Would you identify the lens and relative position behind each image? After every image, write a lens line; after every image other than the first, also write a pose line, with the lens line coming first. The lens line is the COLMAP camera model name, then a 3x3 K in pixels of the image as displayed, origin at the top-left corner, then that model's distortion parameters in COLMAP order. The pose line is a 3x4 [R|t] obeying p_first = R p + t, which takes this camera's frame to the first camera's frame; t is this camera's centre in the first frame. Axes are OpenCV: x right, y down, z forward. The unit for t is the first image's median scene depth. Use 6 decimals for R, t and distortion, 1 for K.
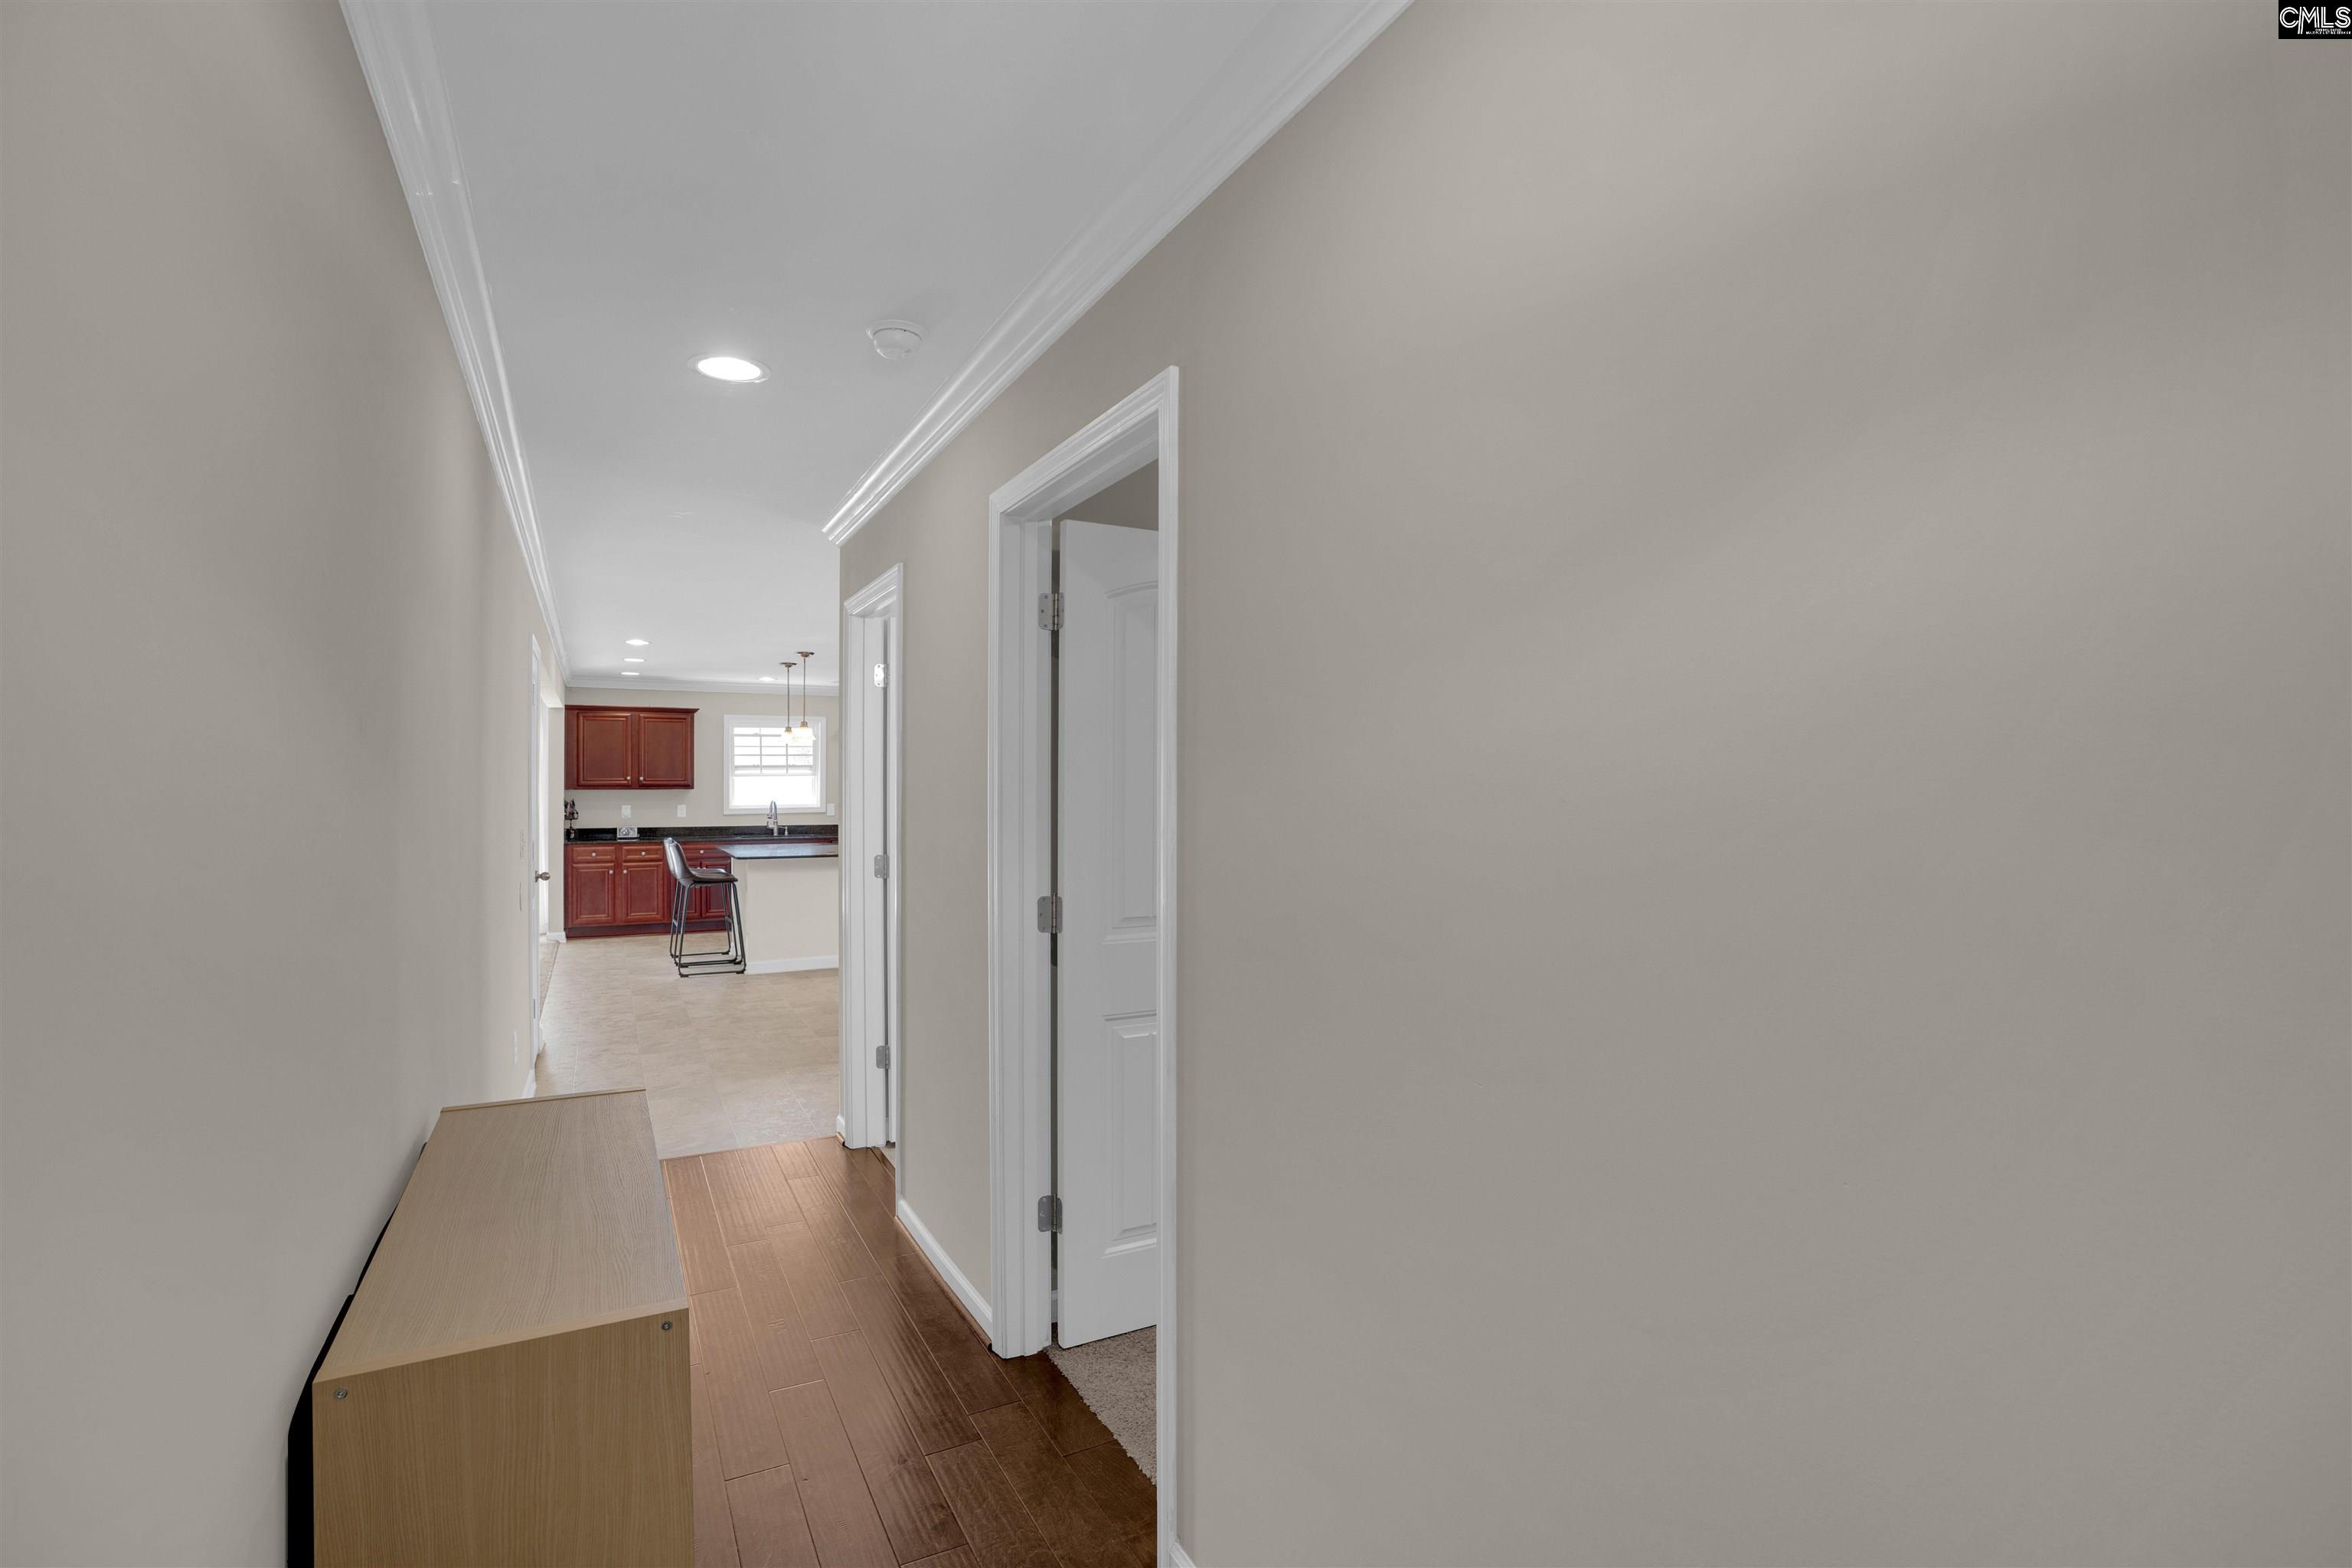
lens RADIAL K [[1098.9, 0, 1121.7], [0, 1098.9, 764.9], [0, 0, 1]] dist [-0.051675, 0.016847]
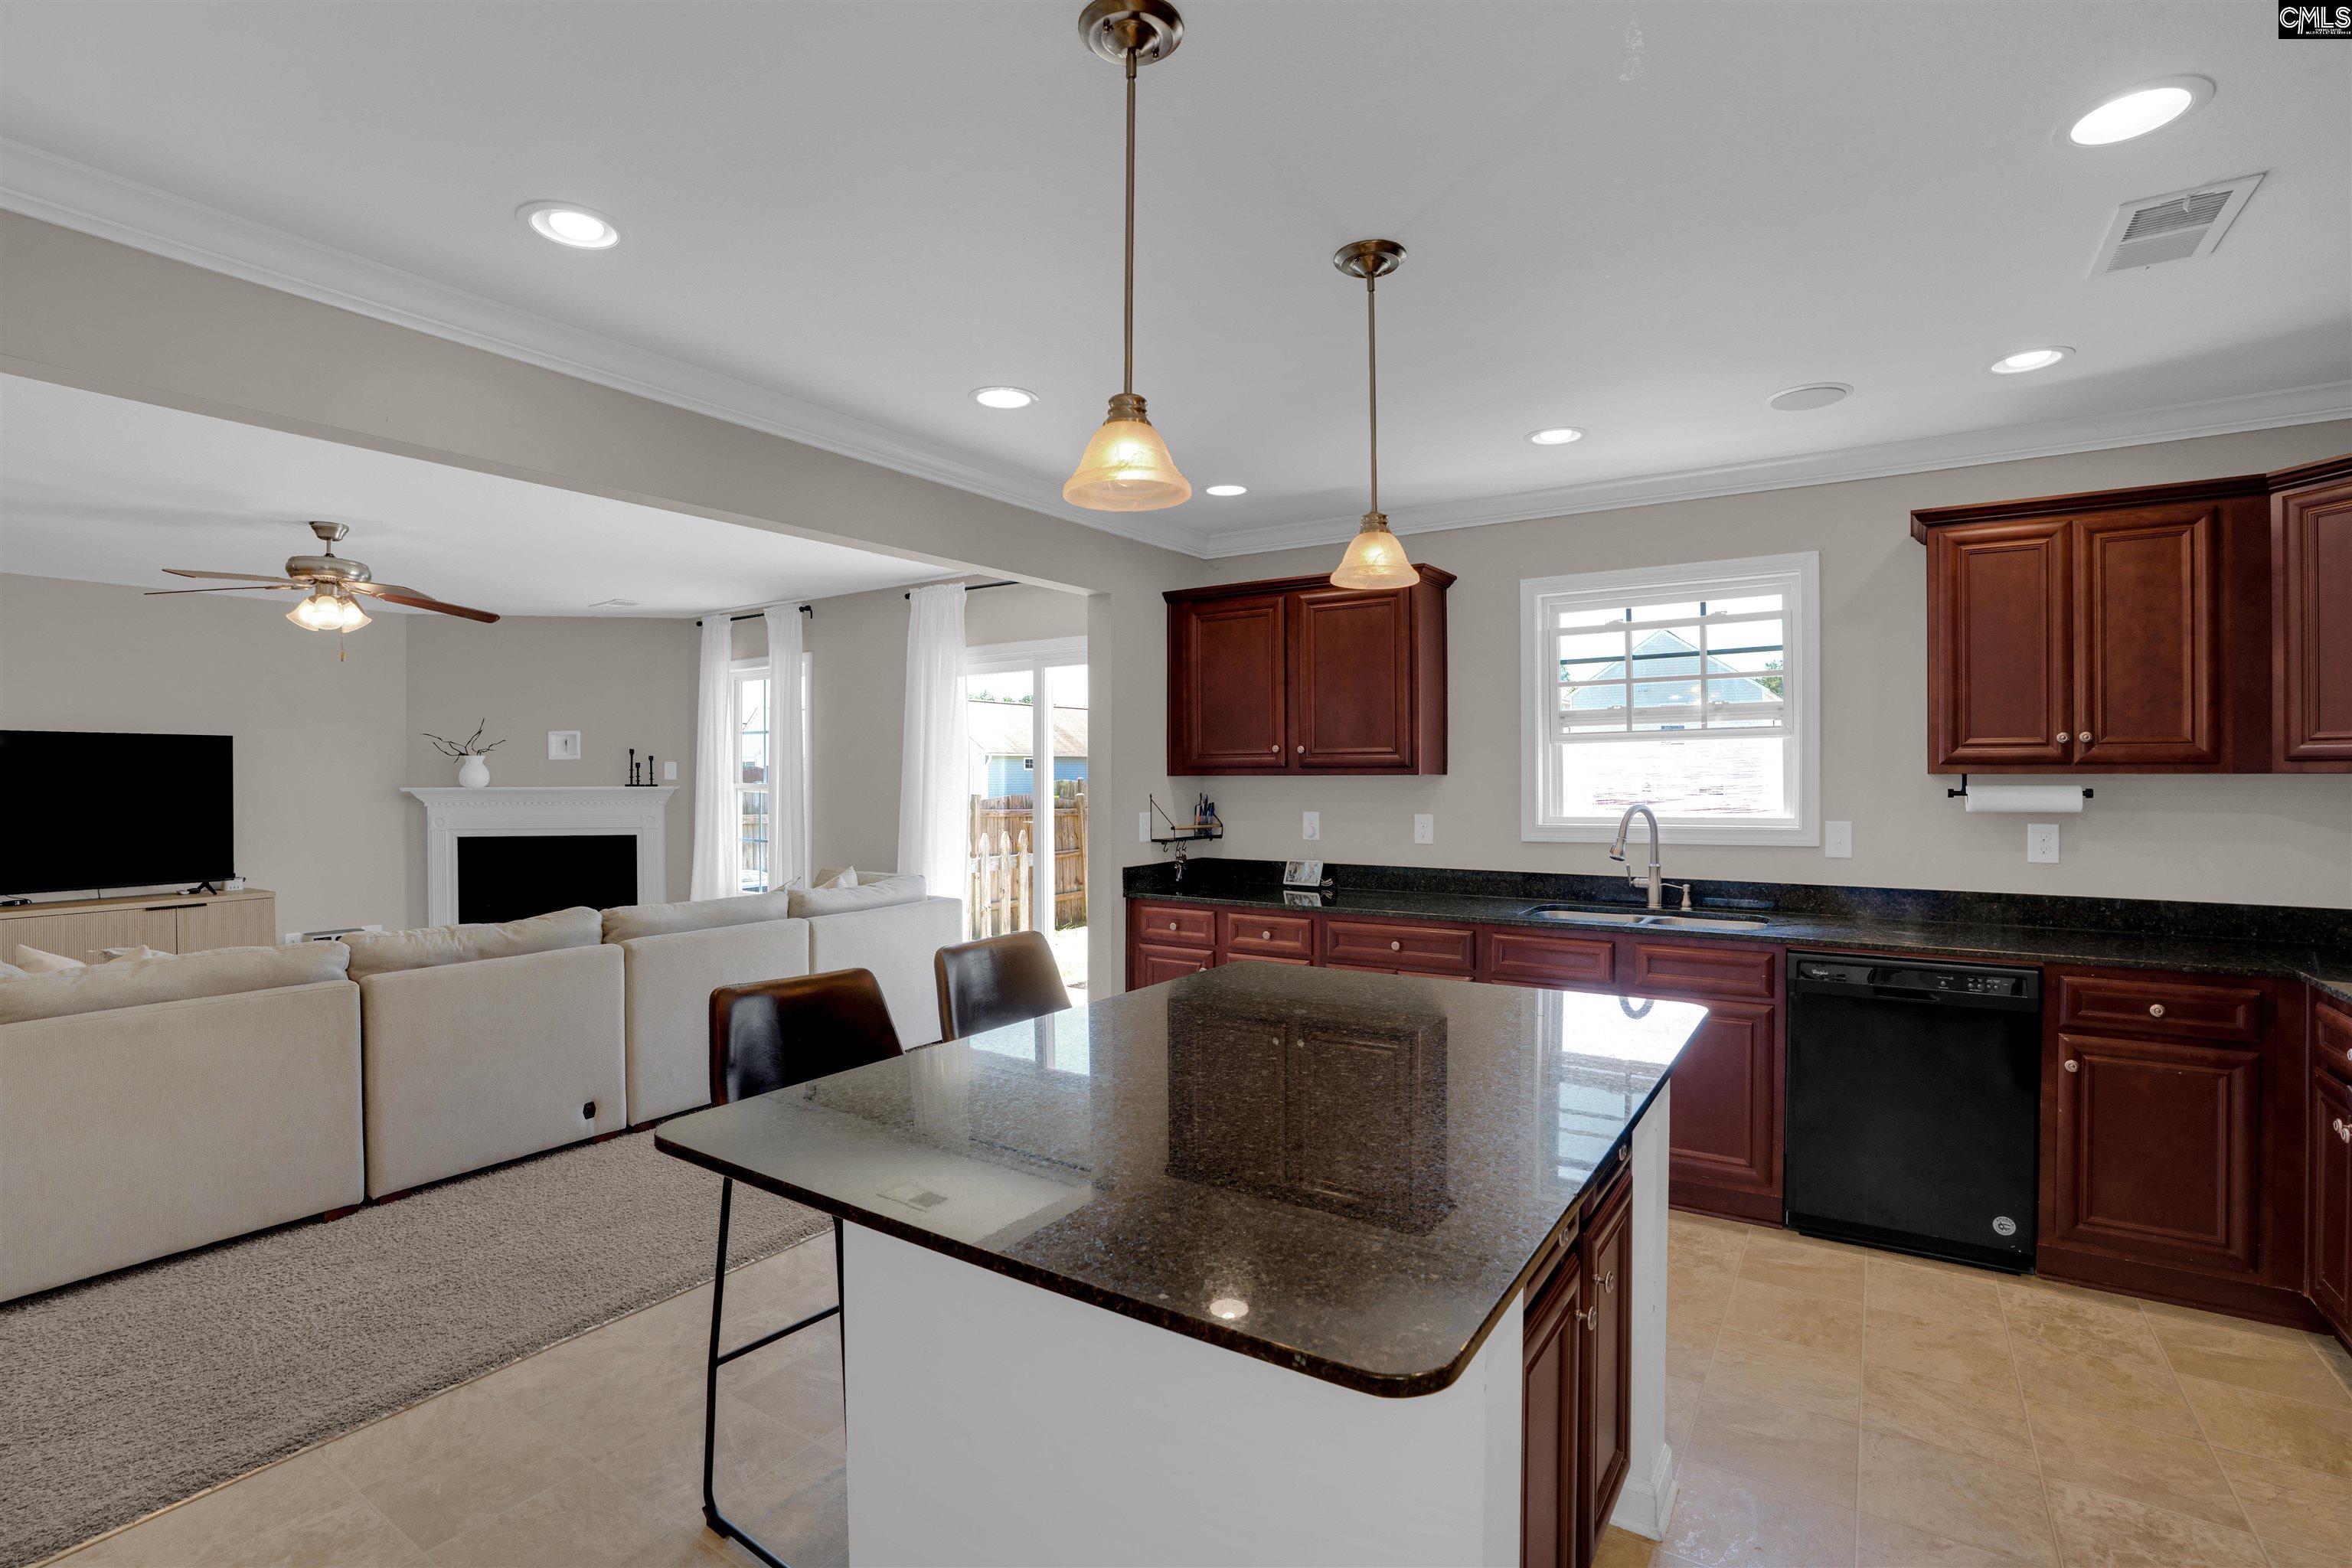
lens RADIAL K [[1098.9, 0, 1172.4], [0, 1098.9, 779.4], [0, 0, 1]] dist [-0.051675, 0.016847]
pose [[0.493852, 0.000476, -0.869546, -0.098114], [0.021449, 0.999689, 0.012729, 0.017646], [0.869281, -0.024937, 0.493688, 0.751732]]
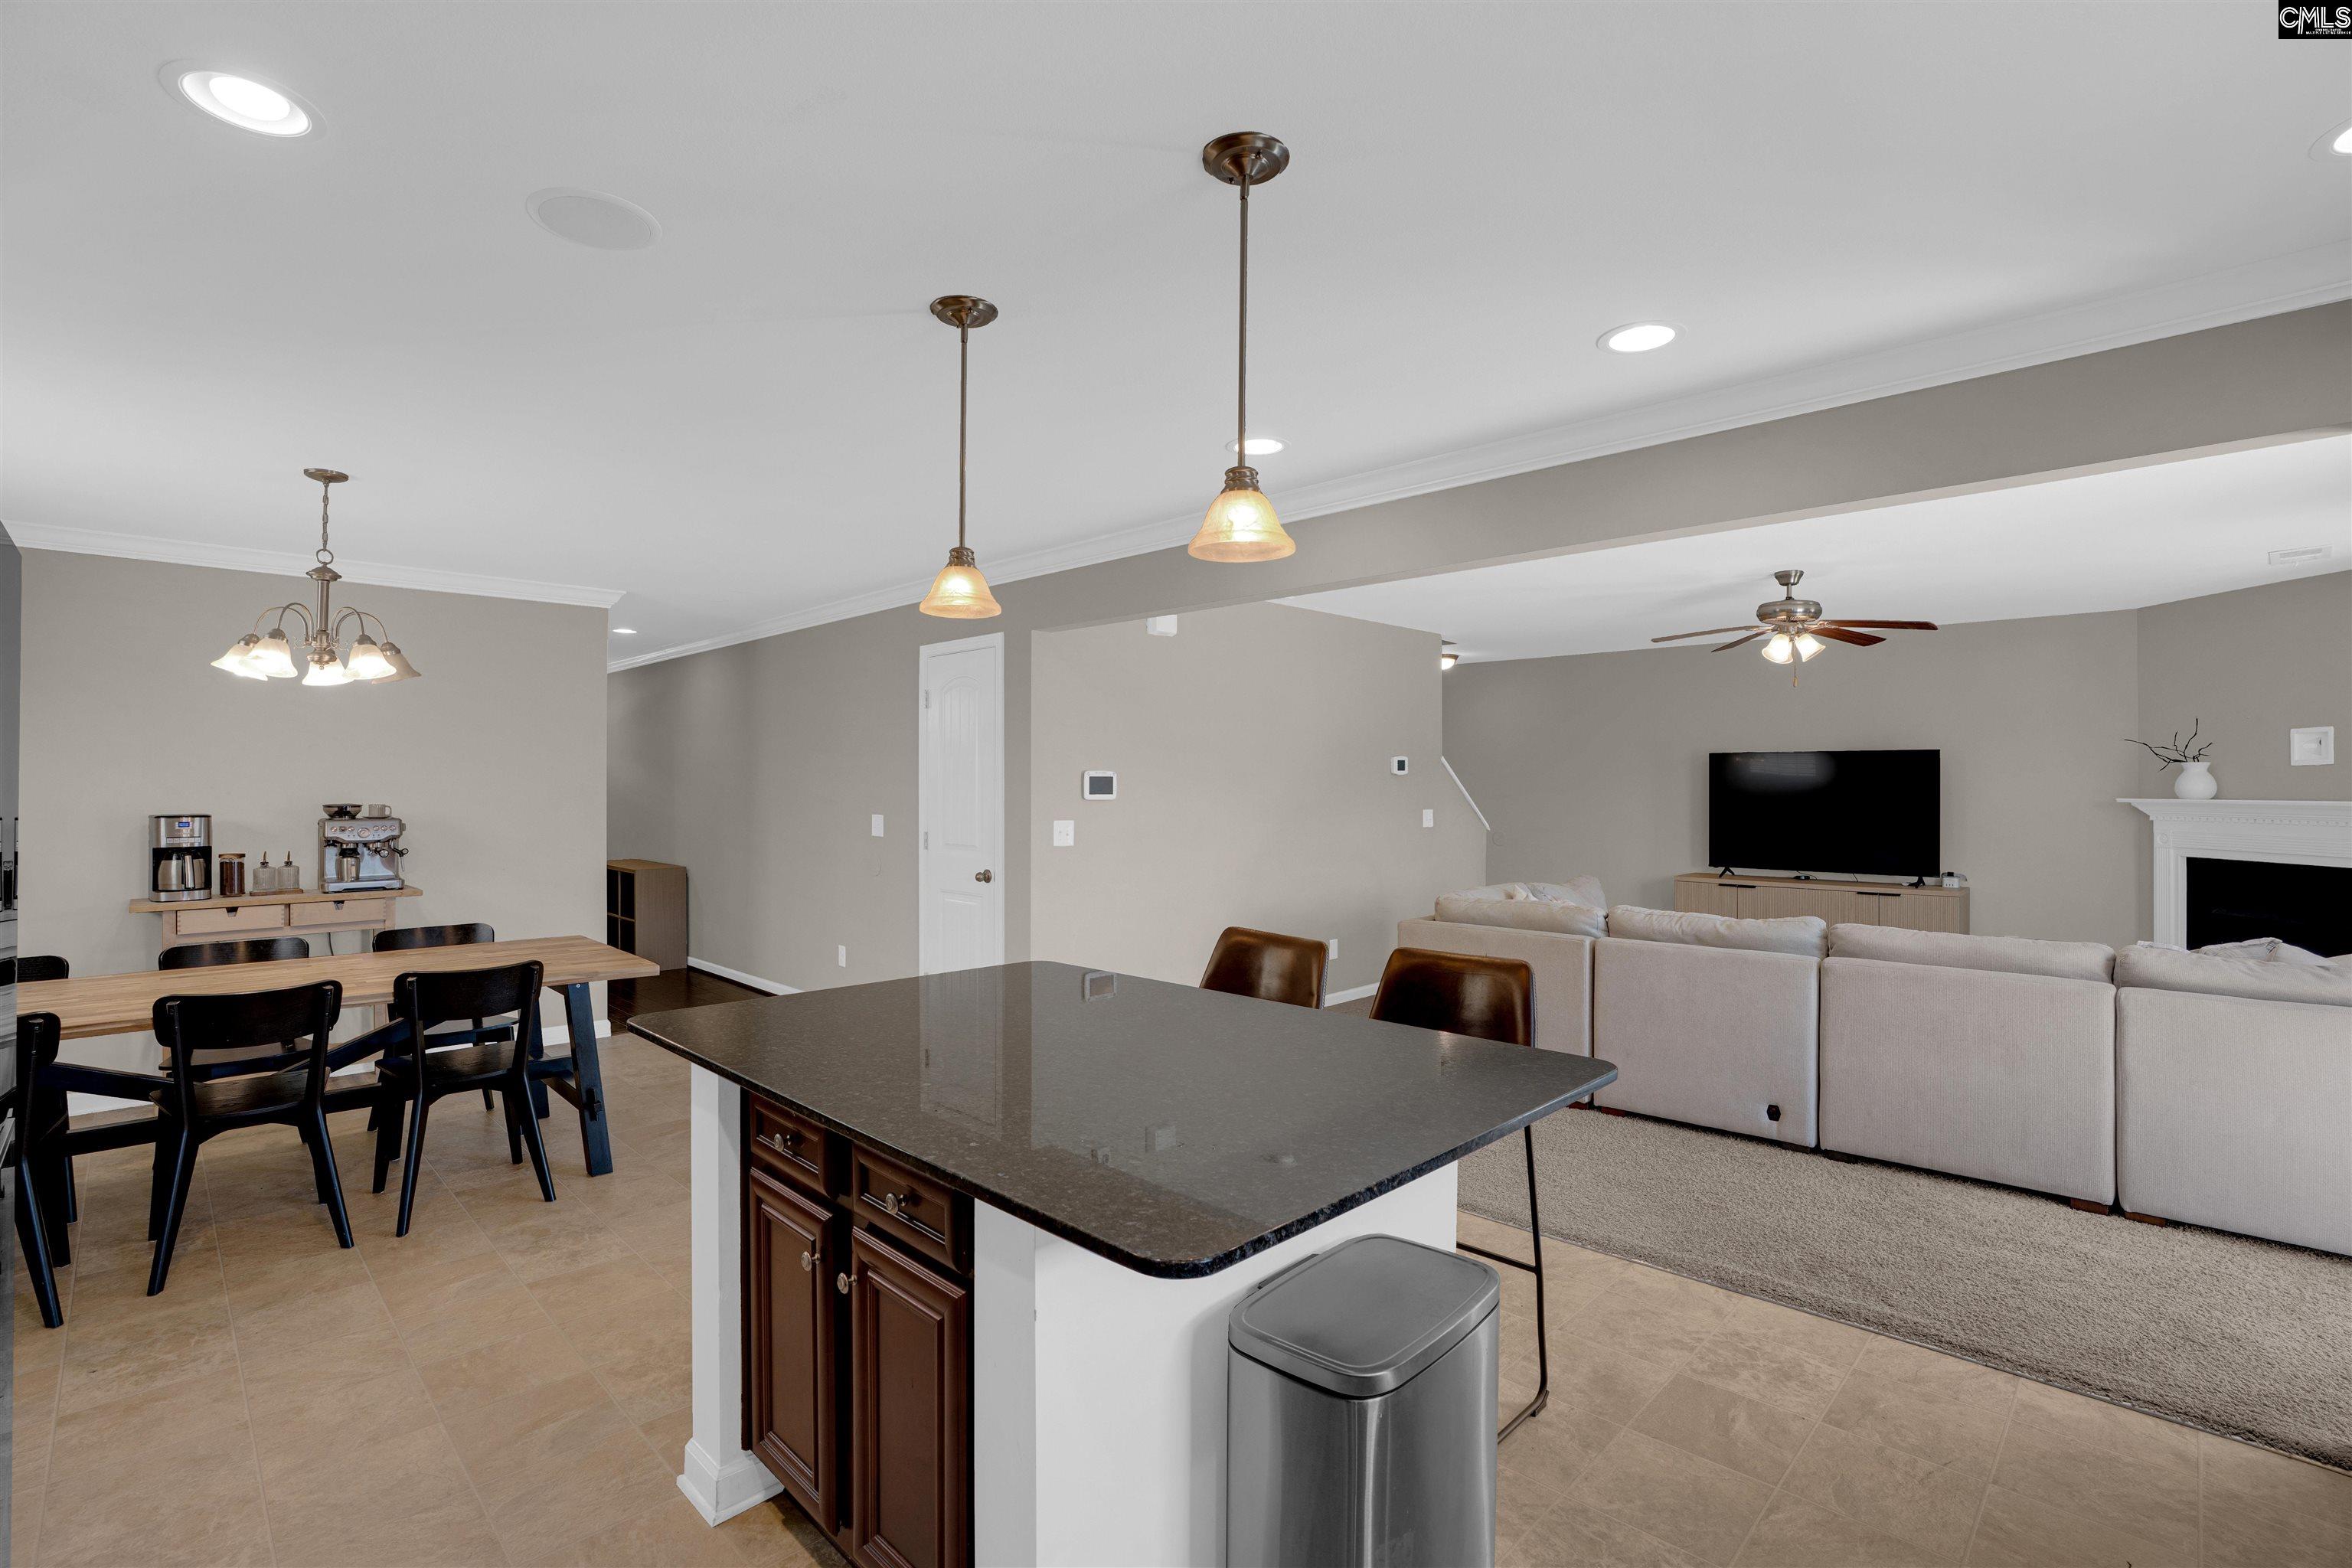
lens RADIAL K [[1098.9, 0, 1186.1], [0, 1098.9, 774.7], [0, 0, 1]] dist [-0.051675, 0.016847]
pose [[-0.937590, -0.007763, -0.347656, -0.195486], [0.002275, 0.999592, -0.028456, 0.023508], [0.347735, -0.027471, -0.937190, 1.053545]]
